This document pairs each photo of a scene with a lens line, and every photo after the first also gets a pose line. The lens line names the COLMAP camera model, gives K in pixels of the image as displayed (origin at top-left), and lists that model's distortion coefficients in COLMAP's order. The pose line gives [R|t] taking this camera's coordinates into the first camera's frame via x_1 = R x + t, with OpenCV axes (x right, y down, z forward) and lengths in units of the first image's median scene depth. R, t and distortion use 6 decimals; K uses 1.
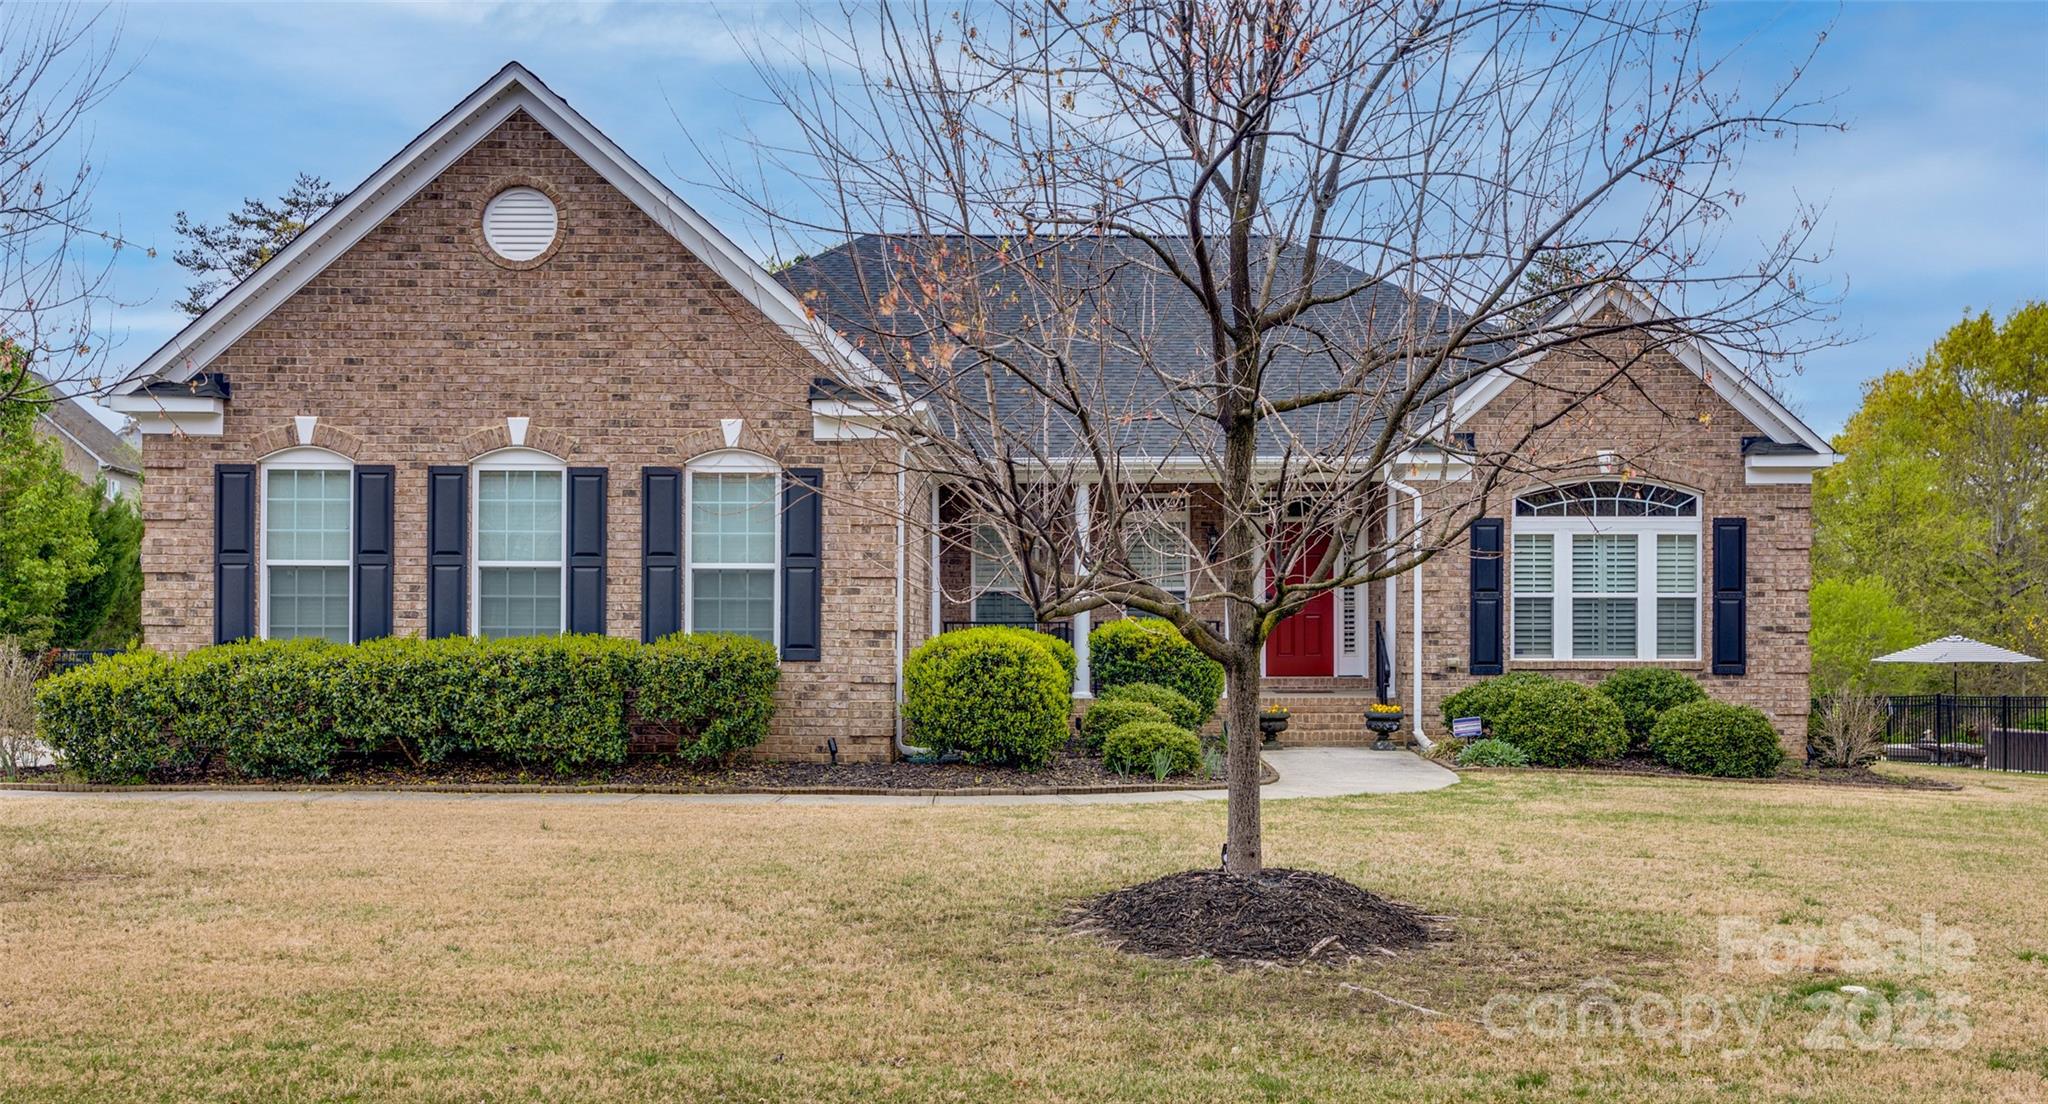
lens RADIAL K [[2086.7, 0, 1024.9], [0, 2086.7, 629.6], [0, 0, 1]] dist [-0.017100, -0.007287]
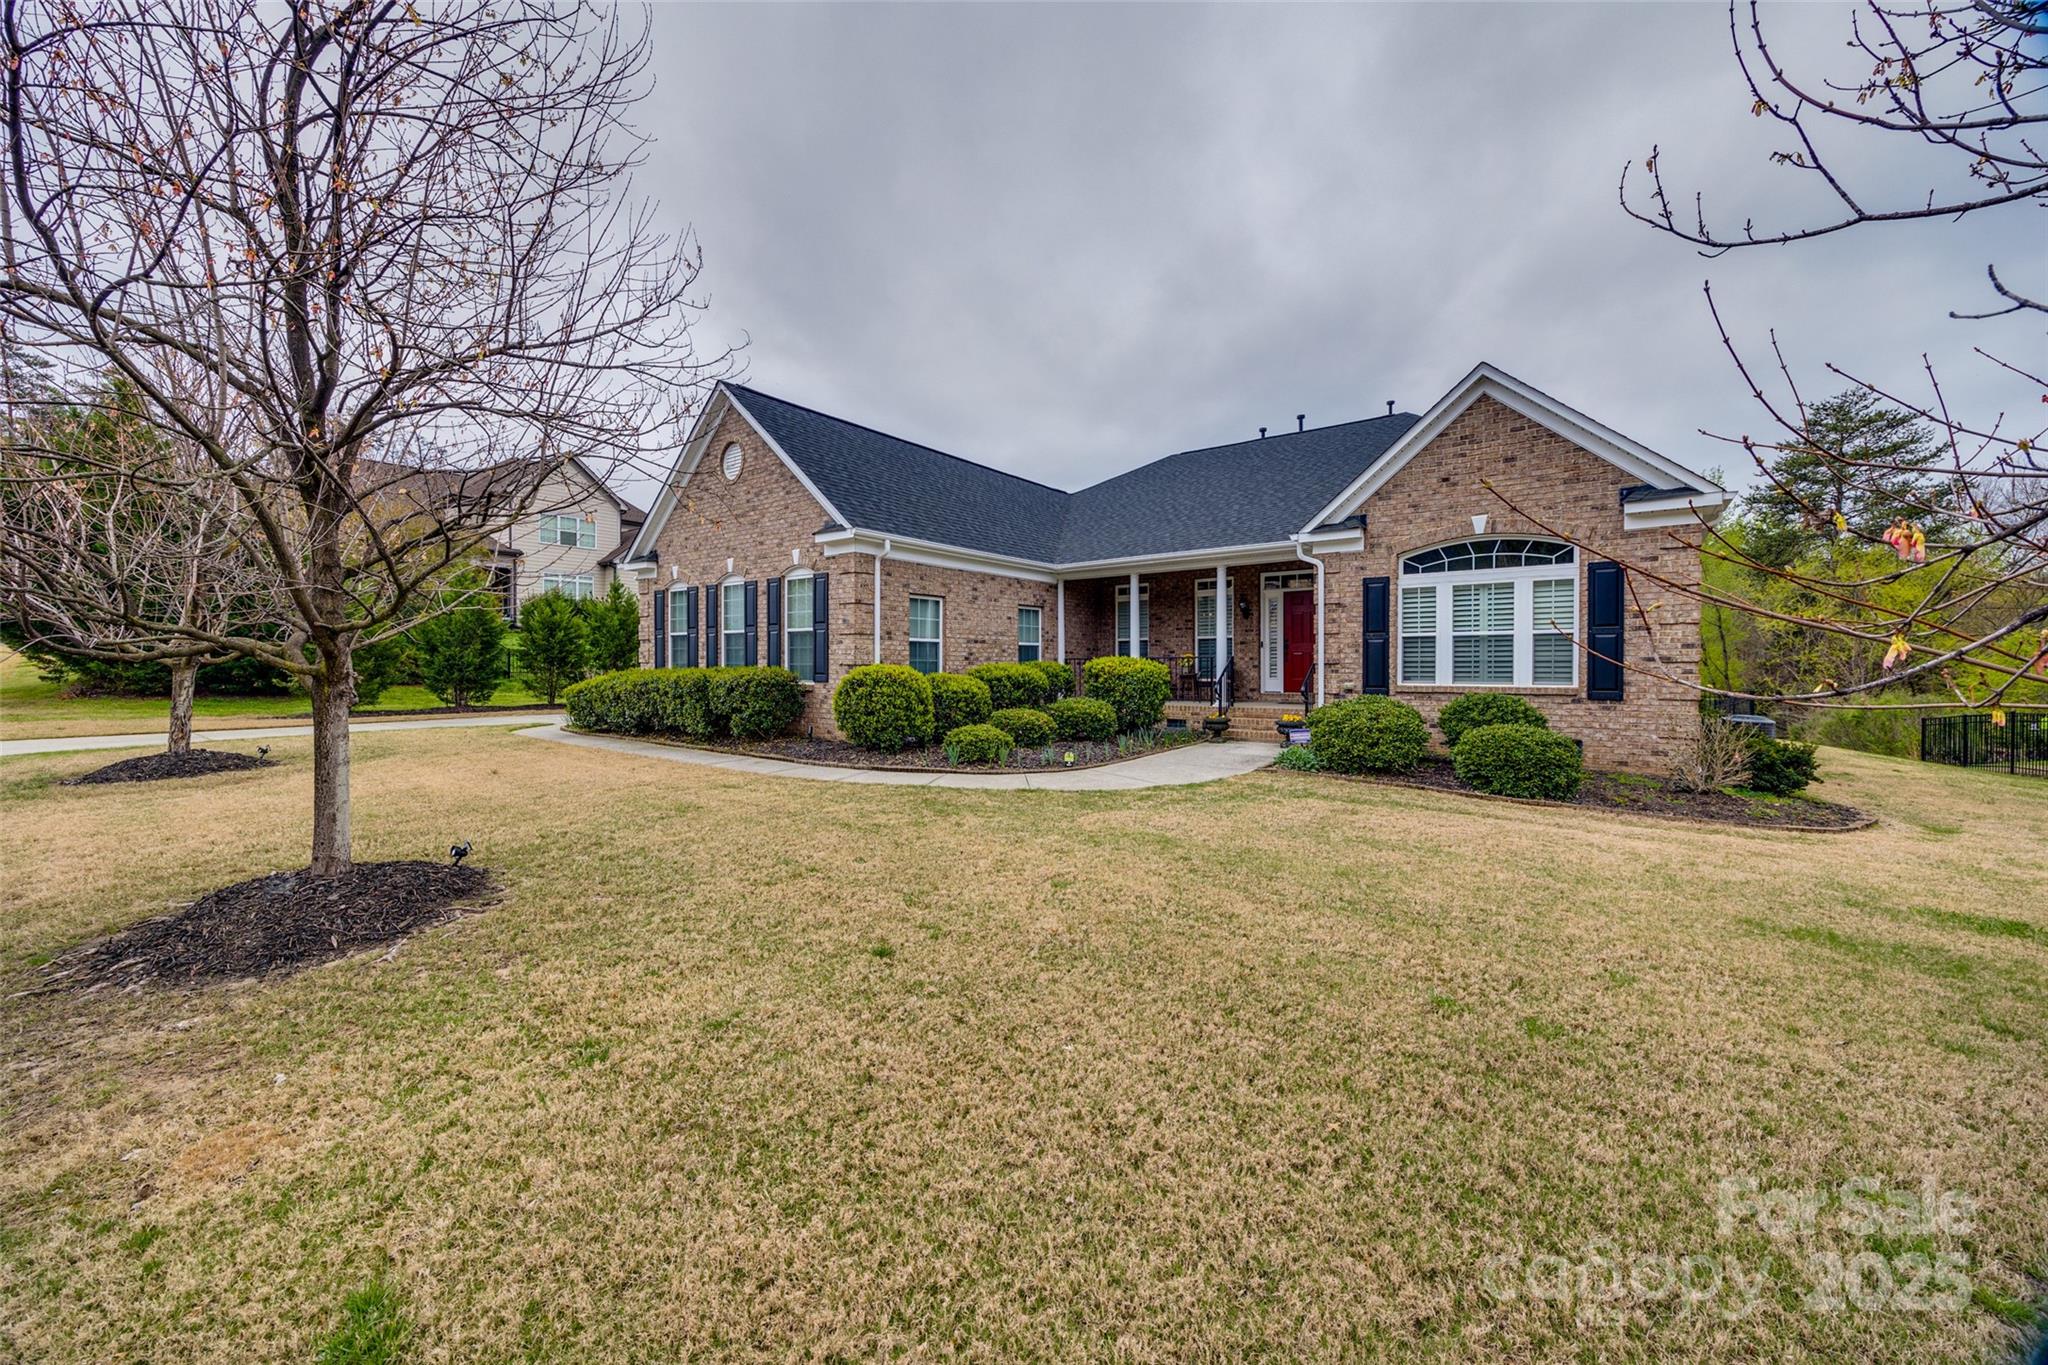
lens RADIAL K [[778.9, 0, 1015.0], [0, 778.9, 672.6], [0, 0, 1]] dist [0.000879, 0.000028]
pose [[0.789435, 0.002803, -0.613827, 0.344861], [0.005048, 0.999926, 0.011059, 0.000385], [0.613813, -0.011829, 0.789363, 0.466497]]
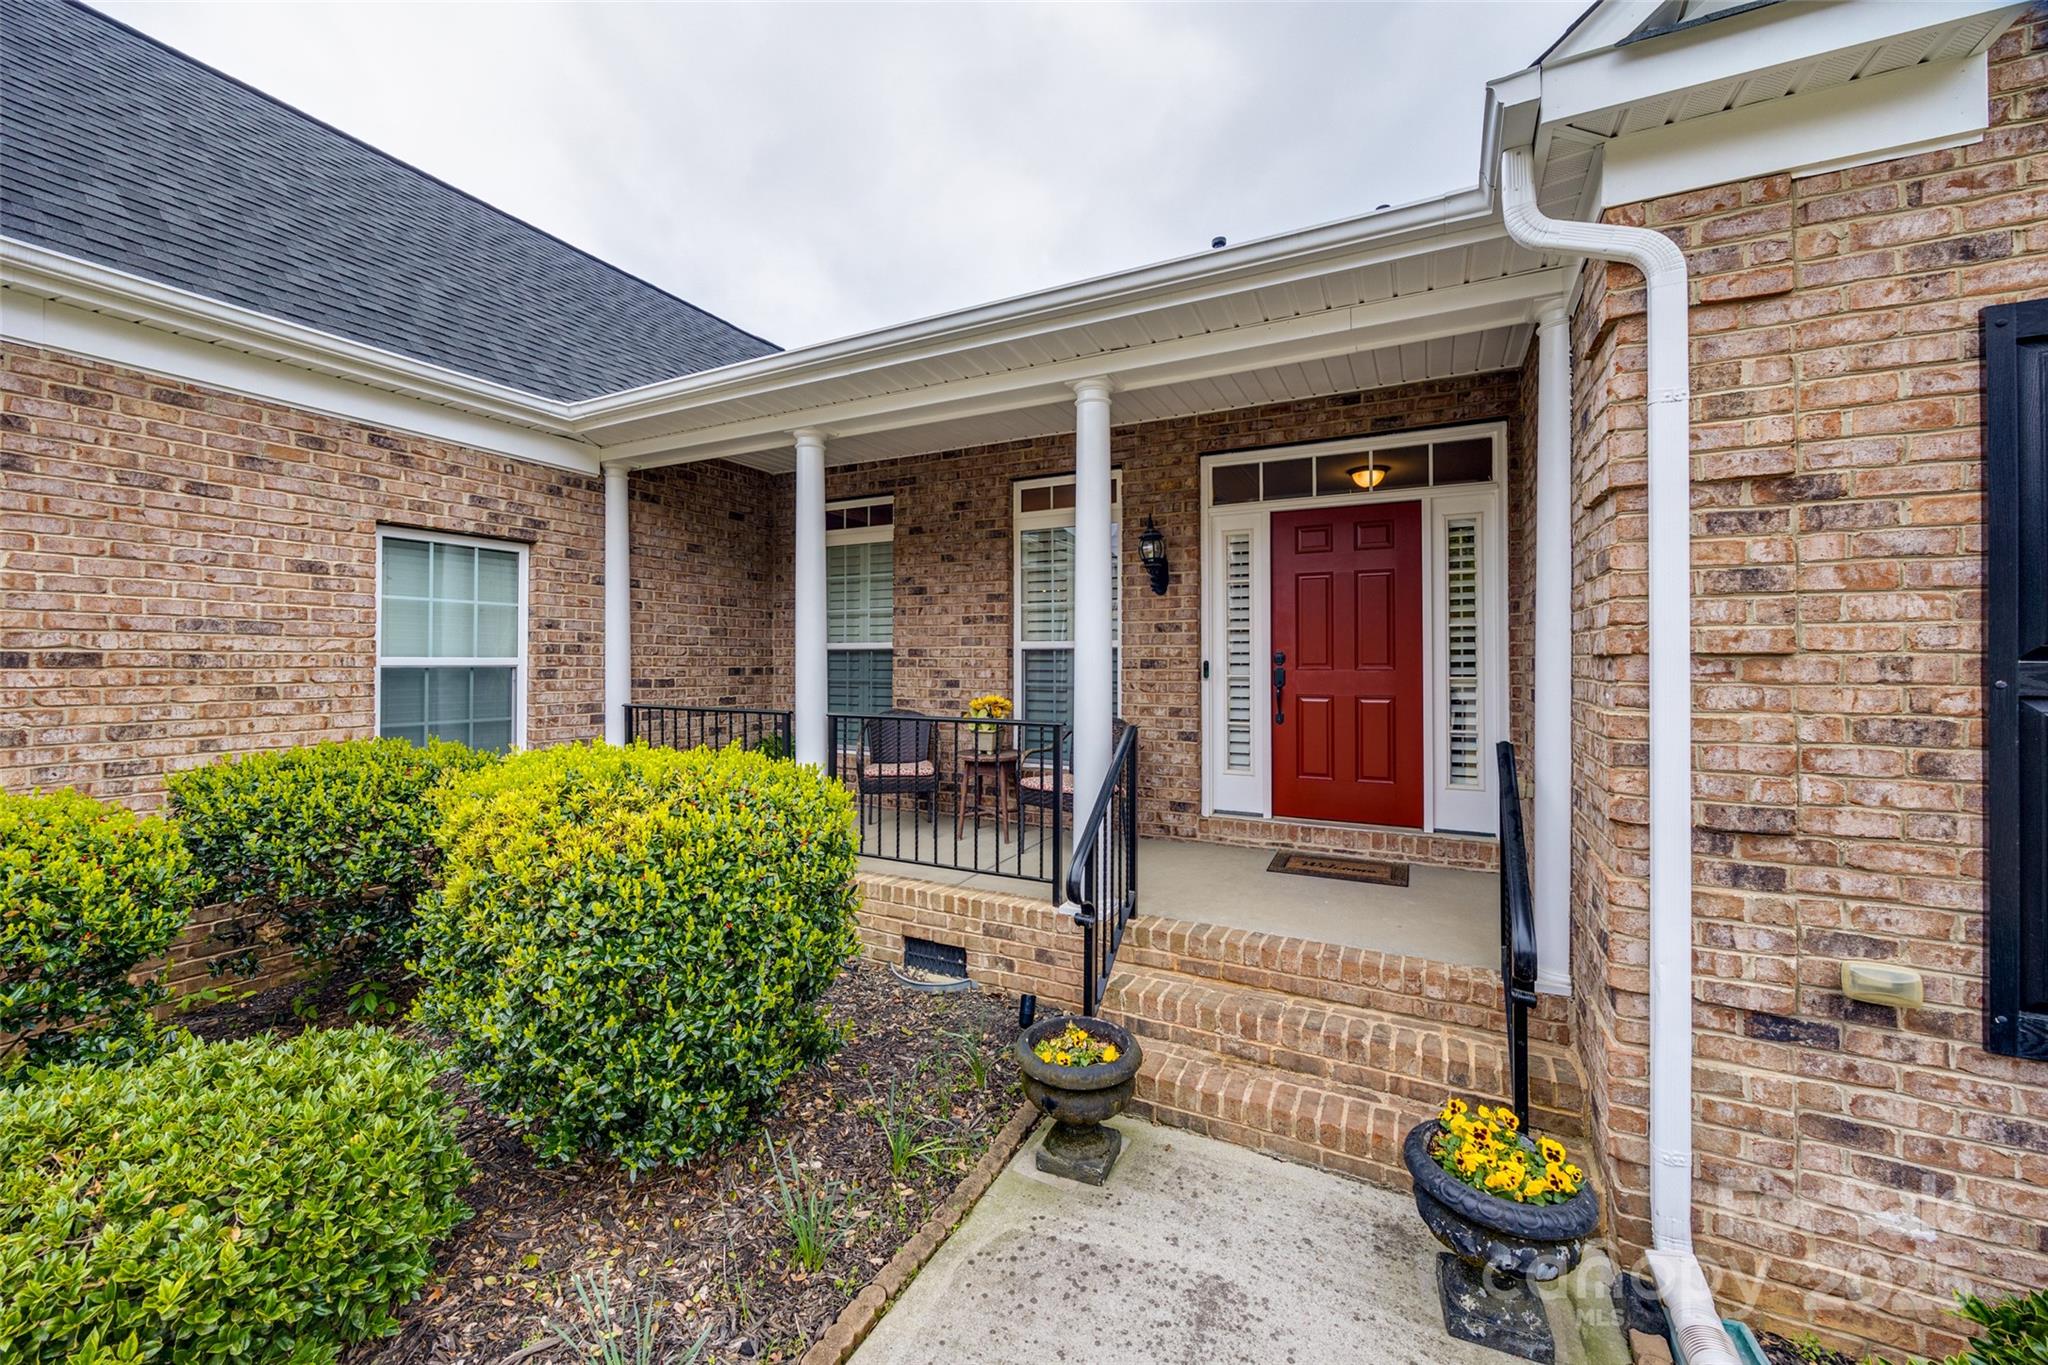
lens RADIAL K [[784.1, 0, 1020.8], [0, 784.1, 651.4], [0, 0, 1]] dist [-0.000122, -0.000023]
pose [[0.892168, -0.002931, -0.451694, 0.162428], [0.000267, 0.999982, -0.005962, -0.018466], [0.451704, 0.005198, 0.892153, 0.885485]]
